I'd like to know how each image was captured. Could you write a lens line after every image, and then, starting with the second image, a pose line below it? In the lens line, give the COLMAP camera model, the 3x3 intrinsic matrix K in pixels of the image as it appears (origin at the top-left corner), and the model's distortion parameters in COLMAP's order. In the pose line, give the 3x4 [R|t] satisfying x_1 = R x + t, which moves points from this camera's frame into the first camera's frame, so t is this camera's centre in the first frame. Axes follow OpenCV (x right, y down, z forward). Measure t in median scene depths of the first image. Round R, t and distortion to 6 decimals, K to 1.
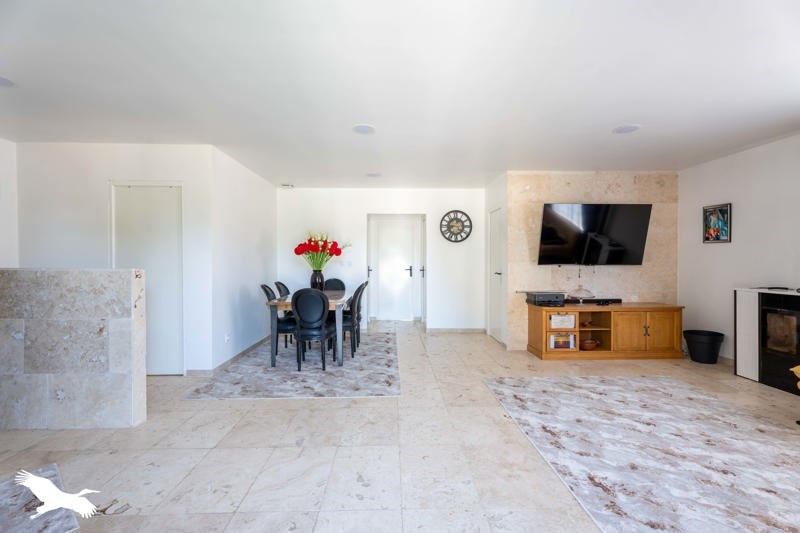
lens RADIAL K [[358.7, 0, 397.8], [0, 358.7, 261.7], [0, 0, 1]] dist [0.005383, -0.000555]
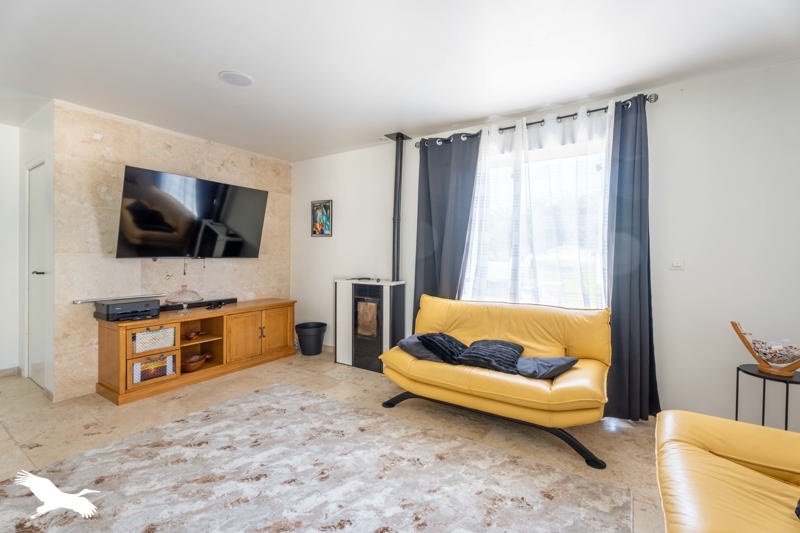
lens RADIAL K [[358.7, 0, 398.6], [0, 358.7, 260.6], [0, 0, 1]] dist [0.005383, -0.000555]
pose [[0.577065, -0.007285, 0.816666, 0.164737], [-0.006775, 0.999883, 0.013707, 0.001284], [-0.816670, -0.013442, 0.576948, 0.217124]]
